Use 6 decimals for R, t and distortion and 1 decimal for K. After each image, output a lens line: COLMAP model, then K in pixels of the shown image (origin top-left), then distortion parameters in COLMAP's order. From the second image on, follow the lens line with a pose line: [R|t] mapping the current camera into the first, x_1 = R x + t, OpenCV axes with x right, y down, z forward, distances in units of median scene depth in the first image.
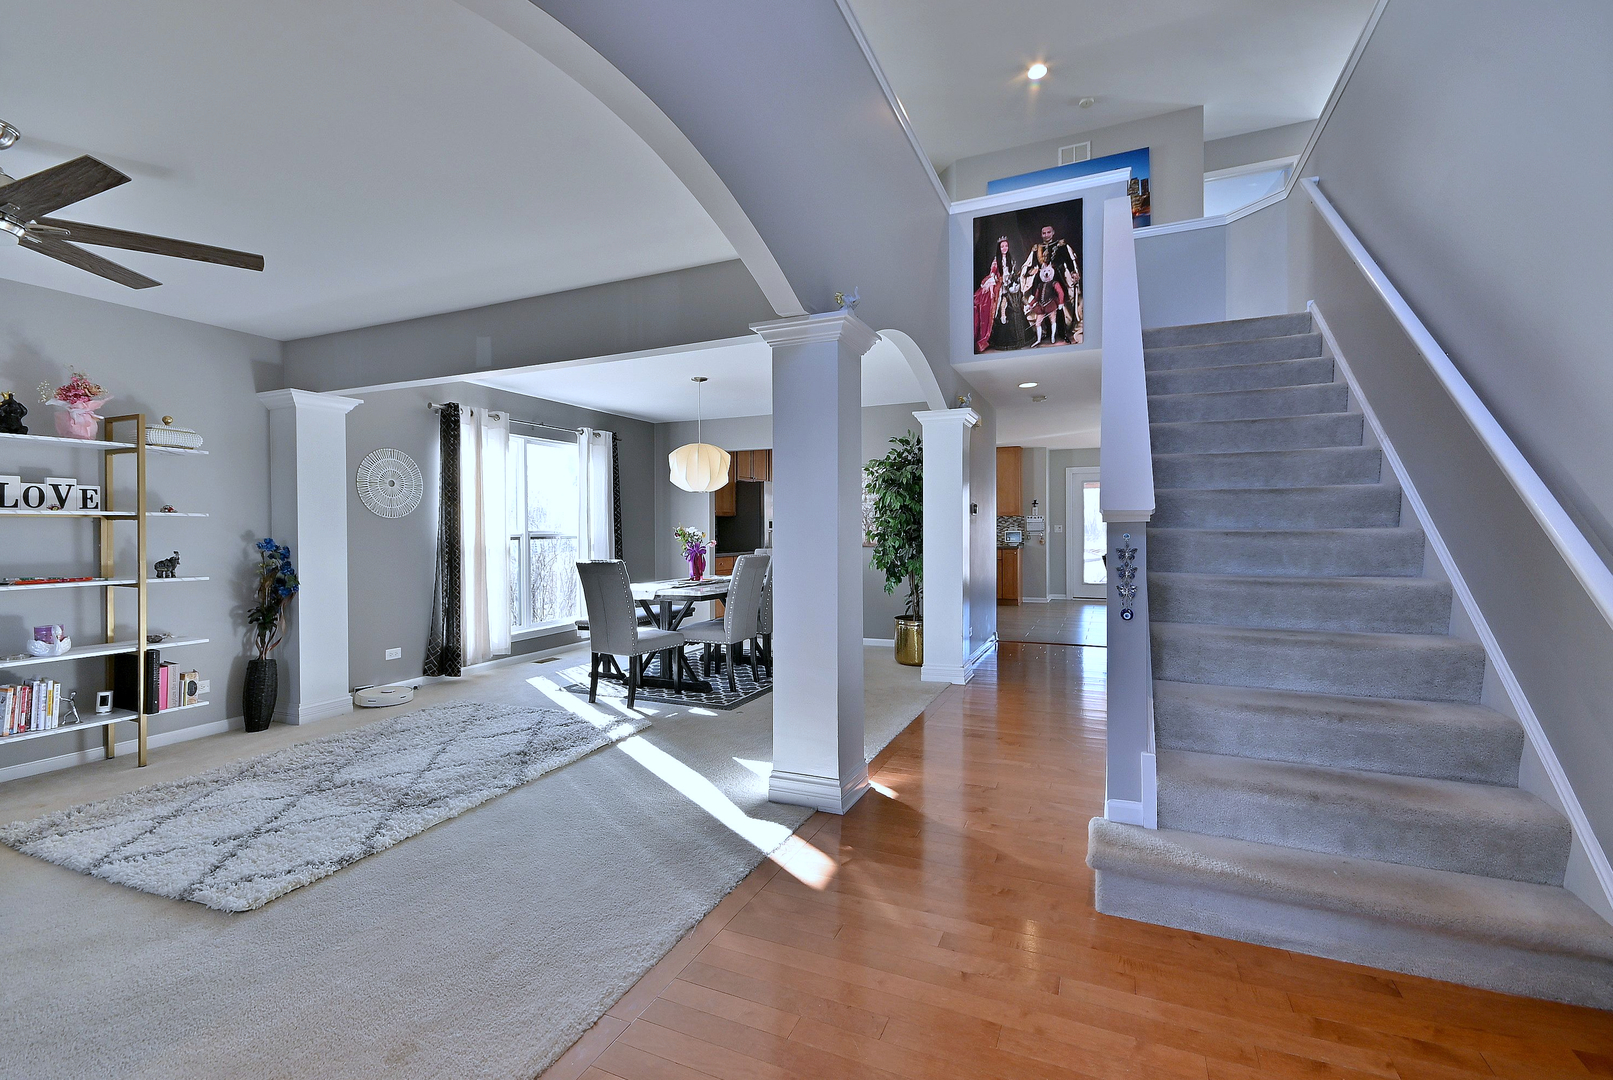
lens RADIAL K [[714.6, 0, 803.0], [0, 714.6, 525.3], [0, 0, 1]] dist [0.000435, -0.000064]
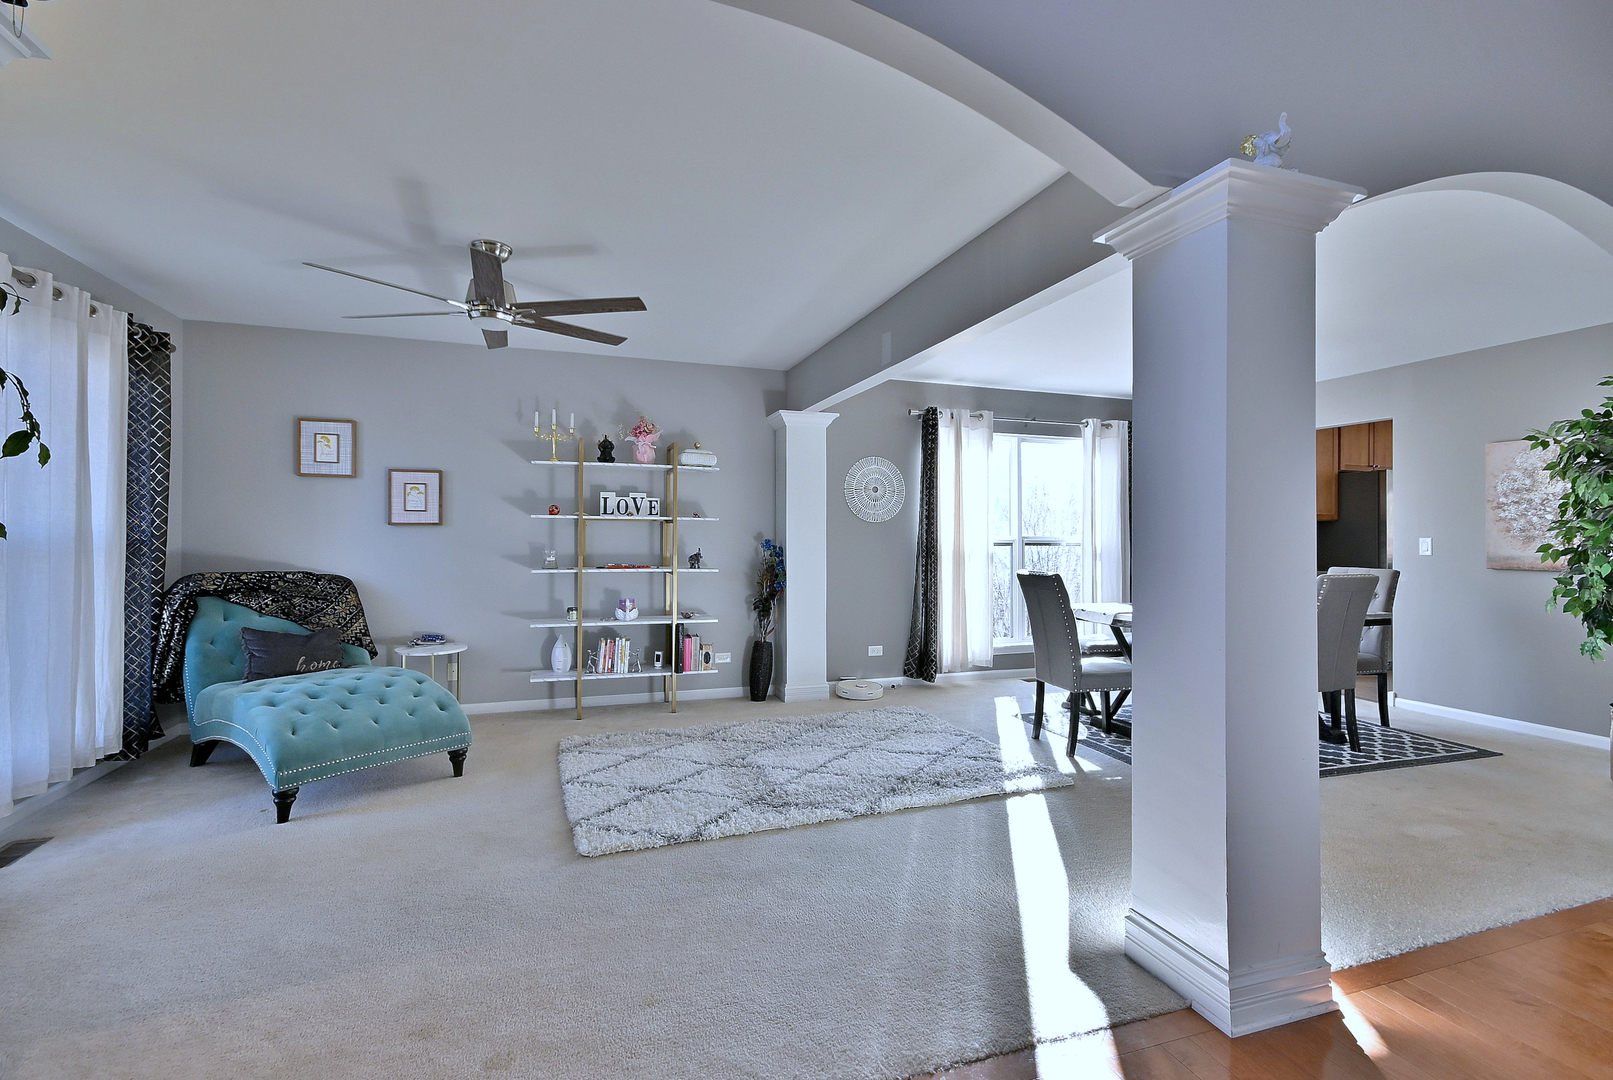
lens RADIAL K [[724.1, 0, 795.0], [0, 724.1, 522.2], [0, 0, 1]] dist [0.001515, 0.000278]
pose [[0.672591, -0.000309, -0.740014, 0.189643], [-0.008858, 0.999925, -0.008469, -0.000141], [0.739961, 0.012251, 0.672538, 0.258737]]
